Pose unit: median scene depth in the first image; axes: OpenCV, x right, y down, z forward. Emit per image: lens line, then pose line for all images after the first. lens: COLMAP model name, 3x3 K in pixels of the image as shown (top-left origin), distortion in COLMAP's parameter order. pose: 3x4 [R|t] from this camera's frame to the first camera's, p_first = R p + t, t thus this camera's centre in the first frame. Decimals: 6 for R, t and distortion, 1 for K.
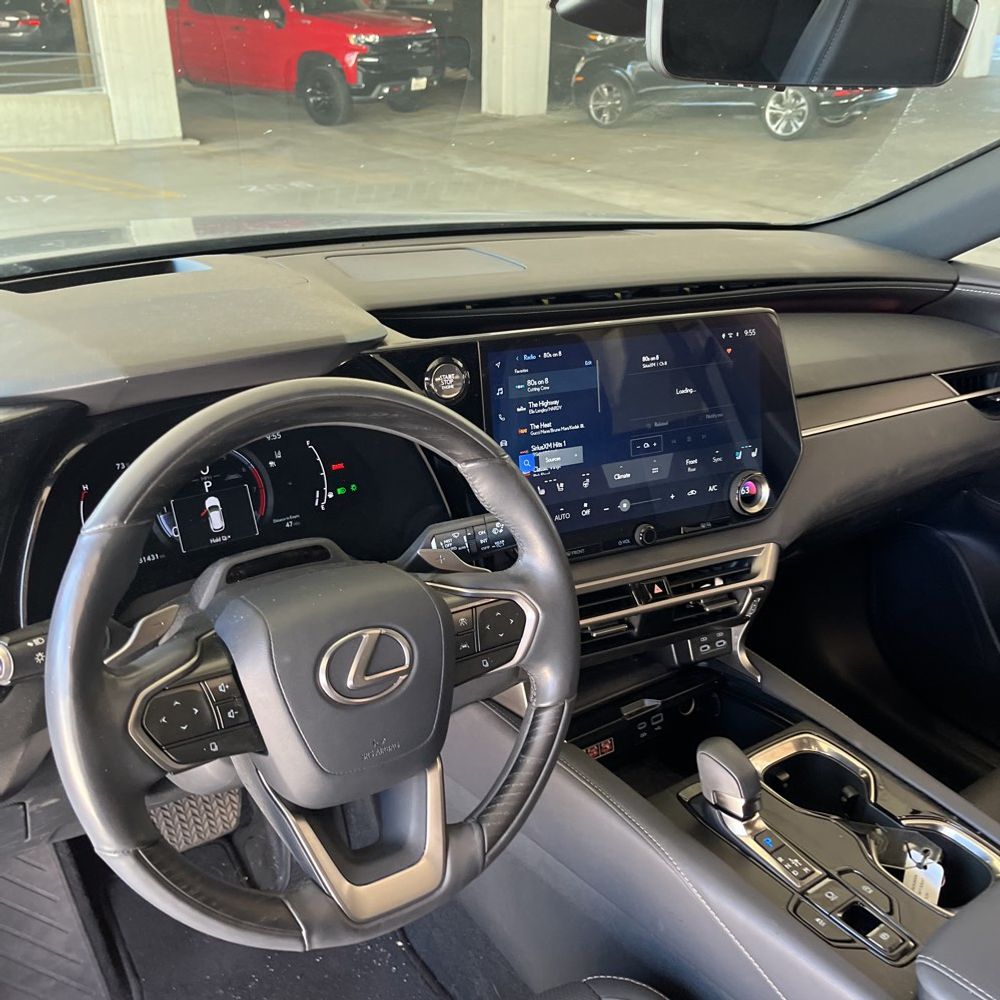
lens RADIAL K [[992.0, 0, 489.8], [0, 992.0, 508.5], [0, 0, 1]] dist [0.036006, -0.028212]
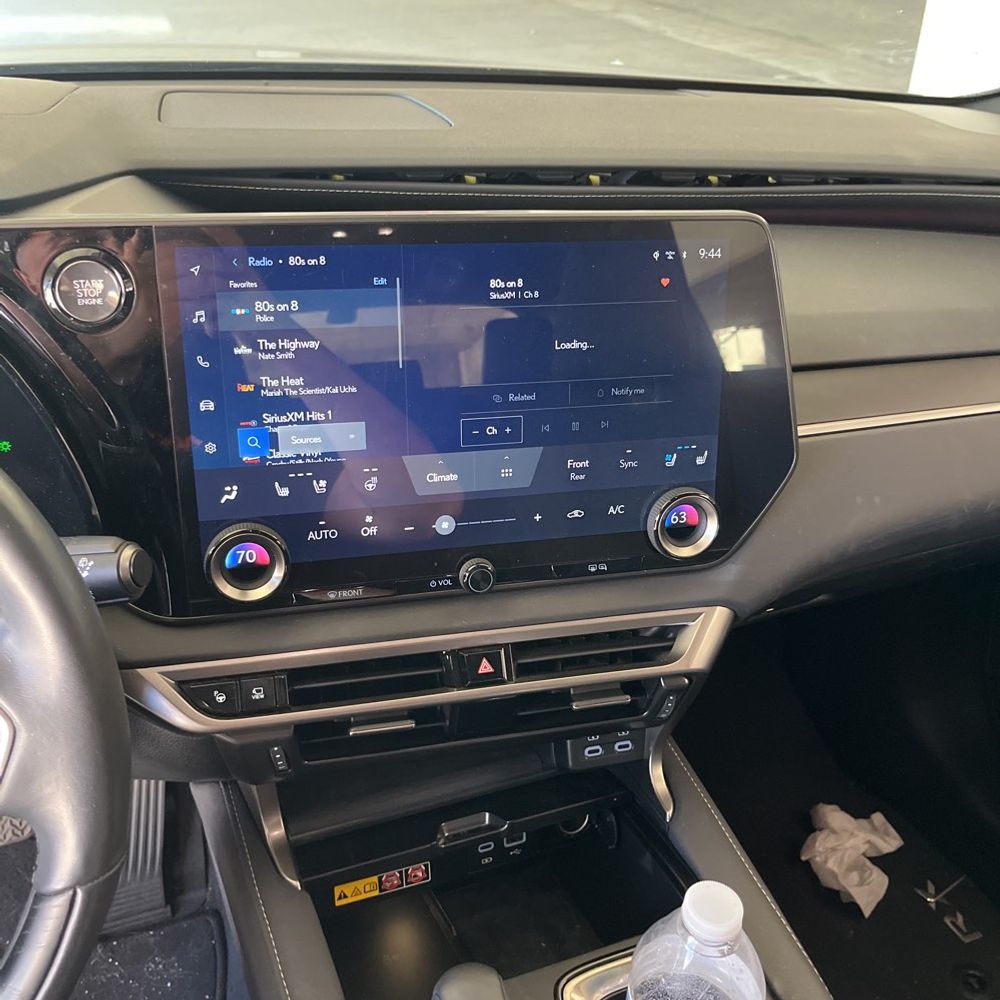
lens RADIAL K [[1003.1, 0, 502.8], [0, 1003.1, 502.1], [0, 0, 1]] dist [0.039714, -0.034976]
pose [[0.975571, 0.131618, -0.175894, 0.273825], [-0.114178, 0.987802, 0.105877, -0.084873], [0.187684, -0.083207, 0.978699, 0.405638]]
